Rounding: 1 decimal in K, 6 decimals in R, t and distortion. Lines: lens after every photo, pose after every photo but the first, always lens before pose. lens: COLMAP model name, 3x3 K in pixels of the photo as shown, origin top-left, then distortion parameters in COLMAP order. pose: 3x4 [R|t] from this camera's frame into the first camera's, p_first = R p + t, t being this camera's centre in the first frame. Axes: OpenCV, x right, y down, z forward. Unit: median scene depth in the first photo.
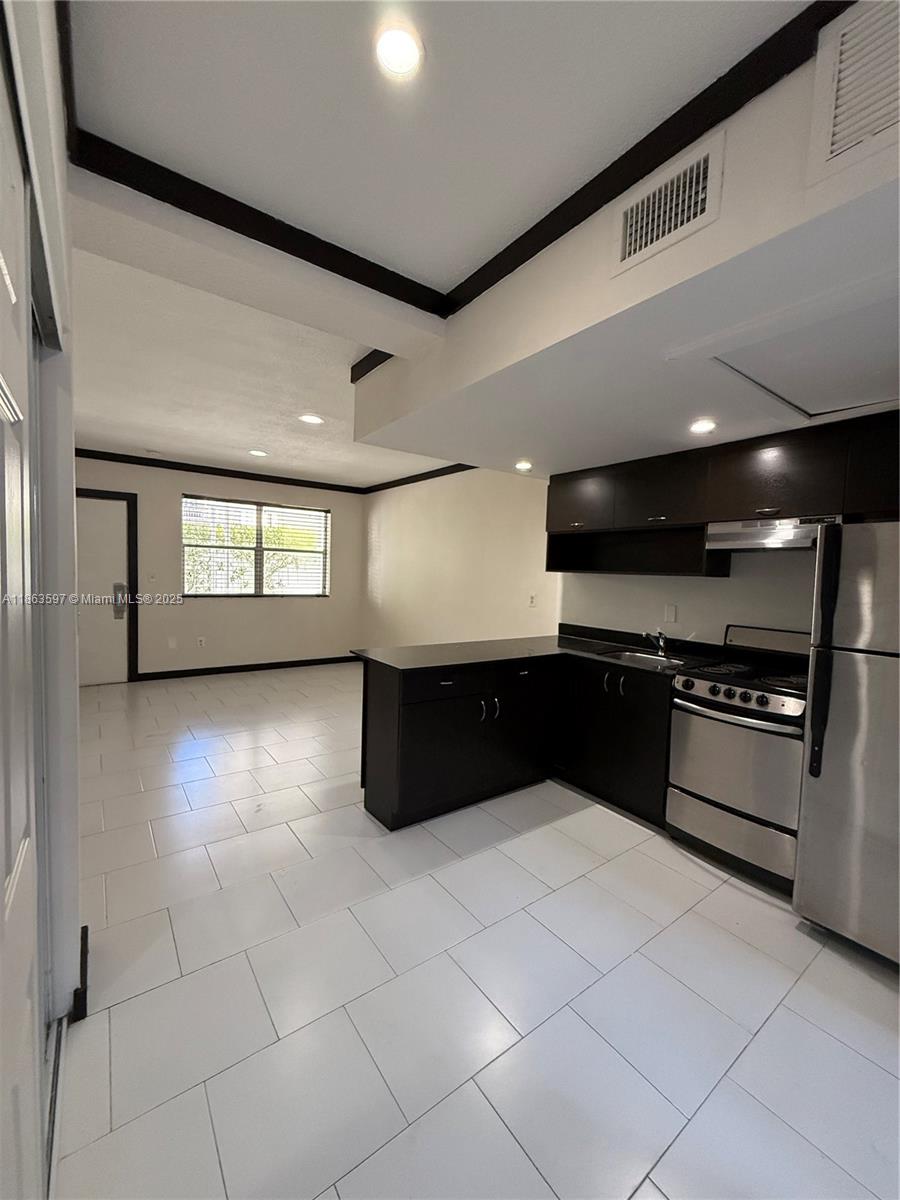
lens RADIAL K [[473.5, 0, 450.0], [0, 473.5, 600.0], [0, 0, 1]] dist [-0.009562, -0.000126]
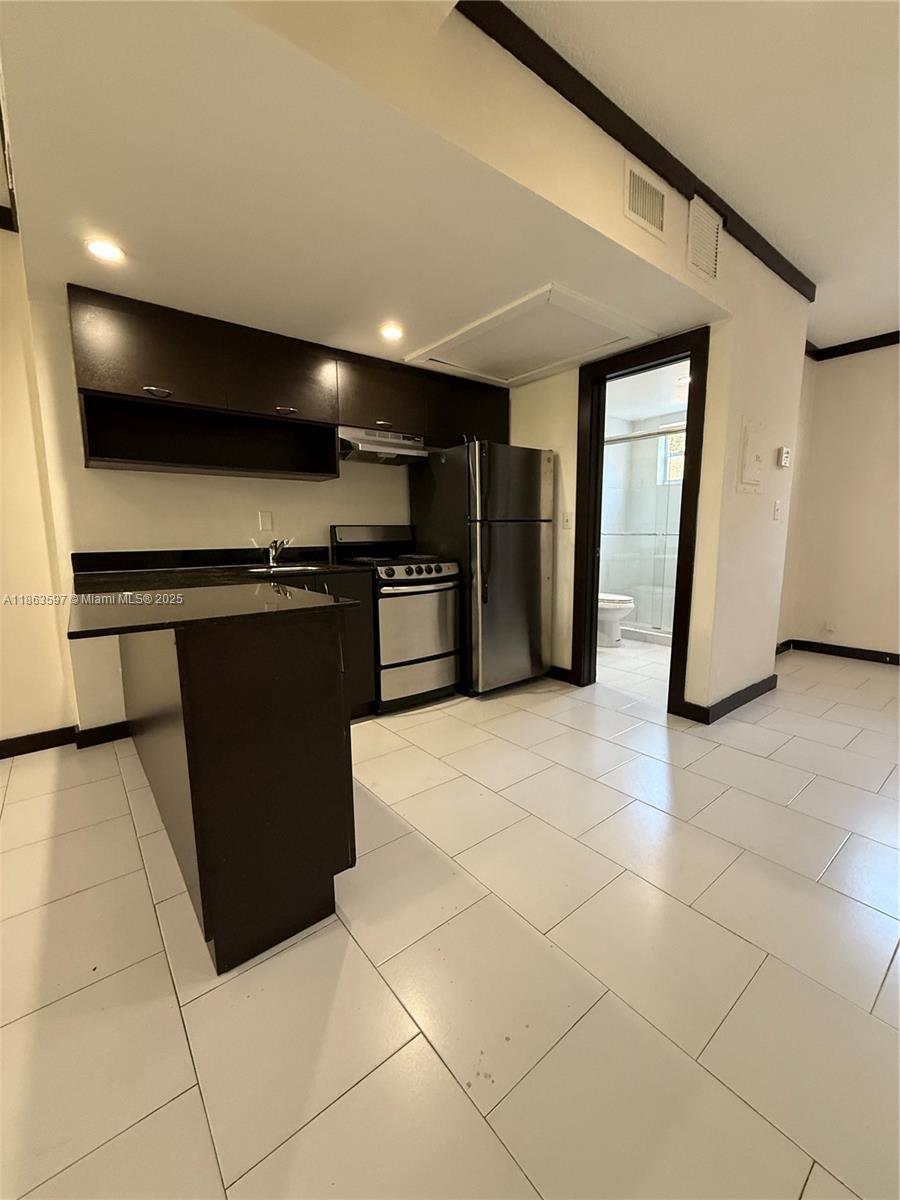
lens RADIAL K [[473.5, 0, 450.0], [0, 473.5, 600.0], [0, 0, 1]] dist [-0.009562, -0.000126]
pose [[-0.037843, -0.176150, 0.983636, -0.612029], [0.069425, 0.981499, 0.178438, 0.051498], [-0.996869, 0.075042, -0.024914, 0.878137]]
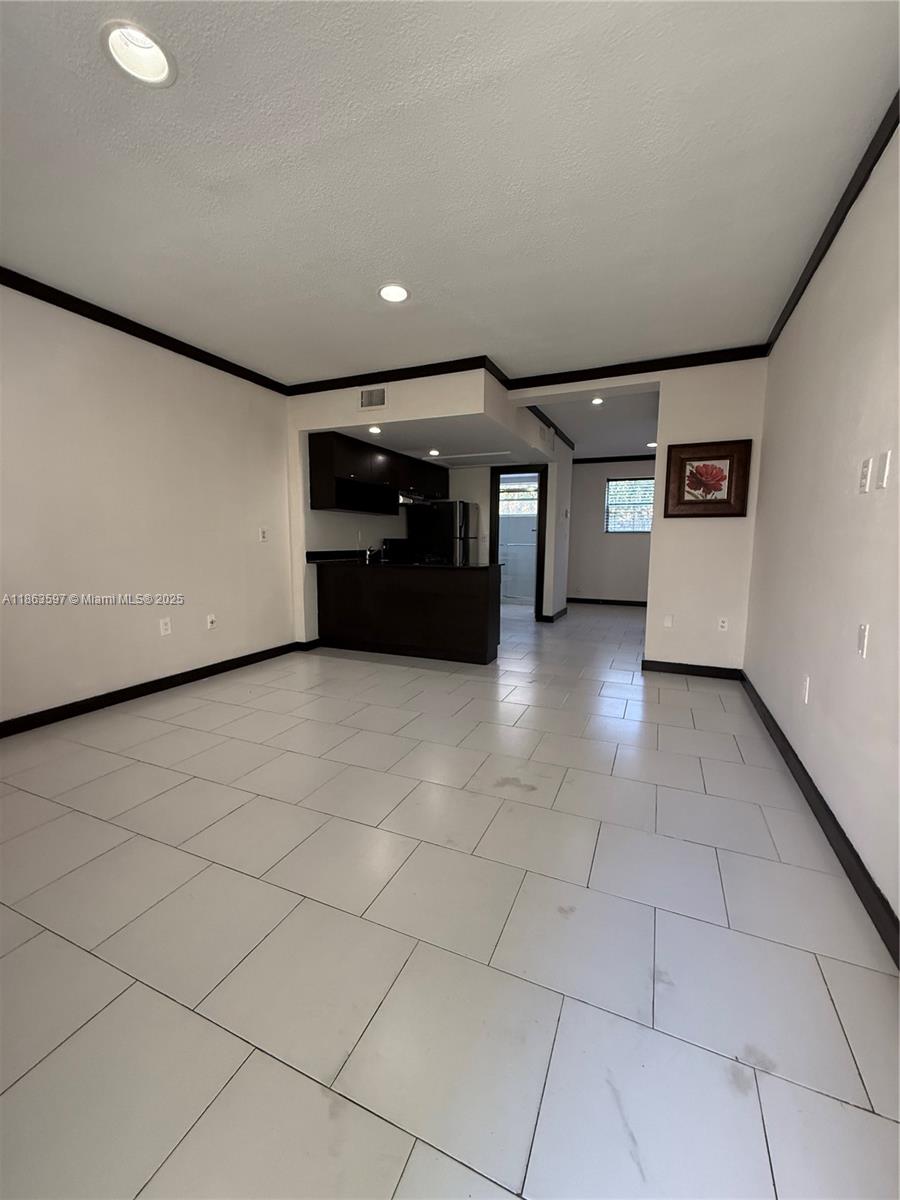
lens RADIAL K [[473.5, 0, 450.0], [0, 473.5, 600.0], [0, 0, 1]] dist [-0.009562, -0.000126]
pose [[-0.501988, -0.136545, 0.854028, -1.587330], [0.036038, 0.983299, 0.178396, -0.052326], [-0.864123, 0.120330, -0.488684, 2.077337]]
